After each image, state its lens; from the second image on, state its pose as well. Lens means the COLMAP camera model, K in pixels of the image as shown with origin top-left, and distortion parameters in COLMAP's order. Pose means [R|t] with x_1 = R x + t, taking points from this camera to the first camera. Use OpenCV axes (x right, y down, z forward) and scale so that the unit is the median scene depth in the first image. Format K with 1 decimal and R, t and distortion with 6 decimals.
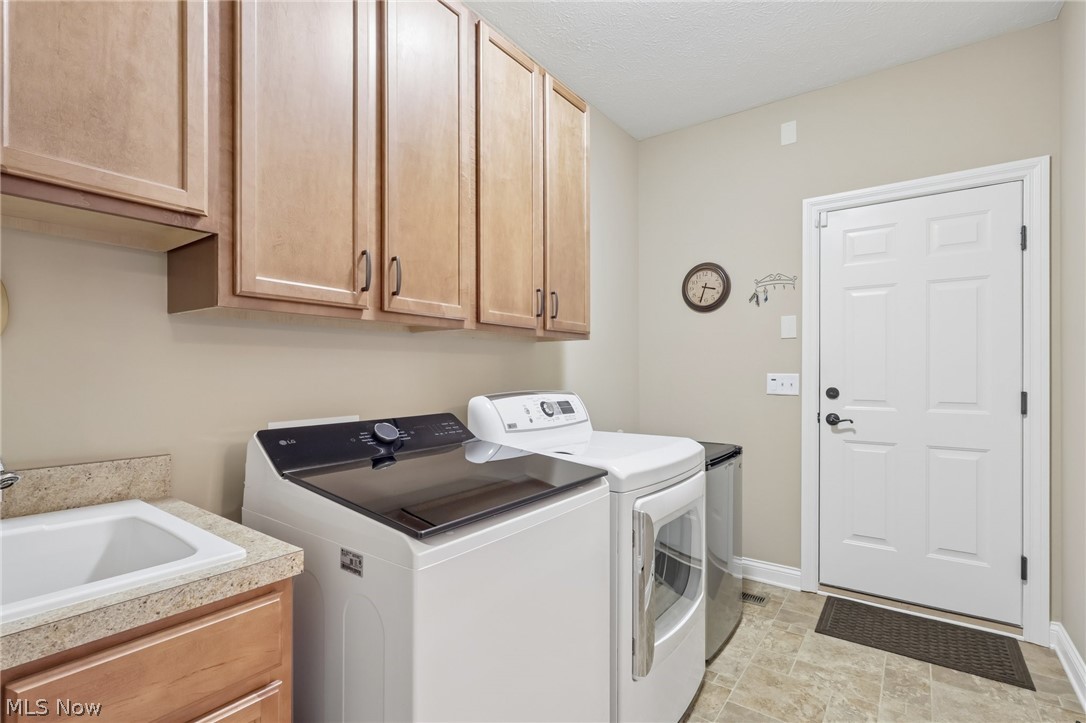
lens RADIAL K [[513.5, 0, 540.9], [0, 513.5, 372.3], [0, 0, 1]] dist [-0.001630, 0.000129]
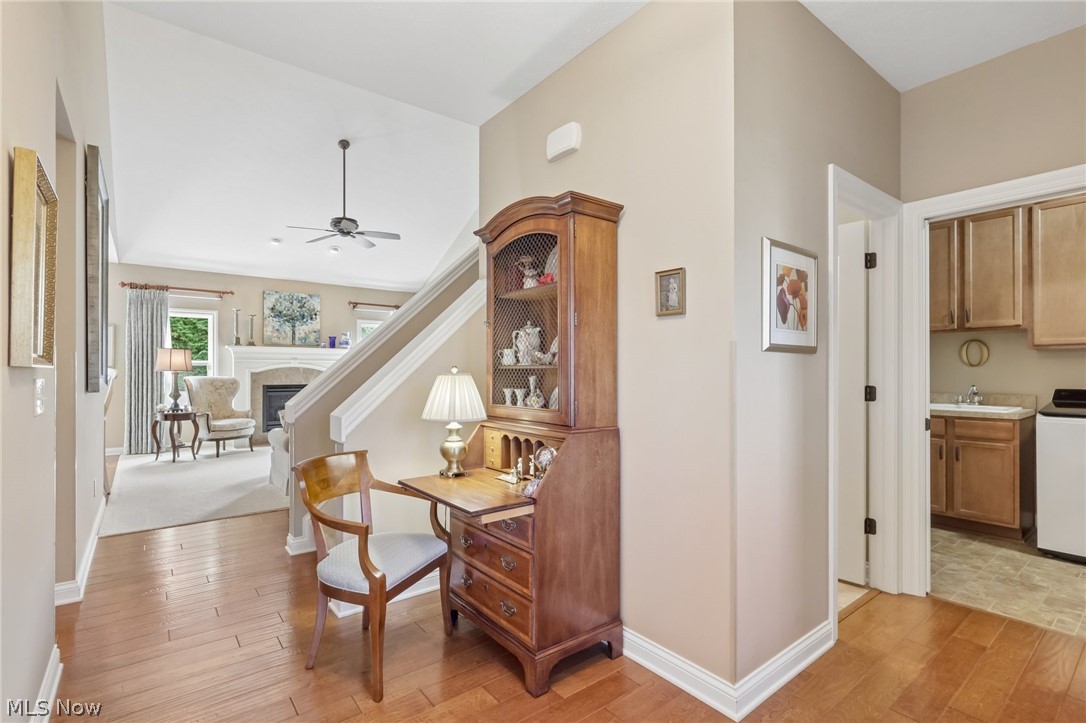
lens RADIAL K [[513.5, 0, 540.9], [0, 513.5, 372.3], [0, 0, 1]] dist [-0.001630, 0.000129]
pose [[-0.268593, 0.000040, -0.963254, 4.023836], [-0.001517, 0.999999, 0.000465, 0.029365], [0.963253, 0.001586, -0.268592, -1.377009]]
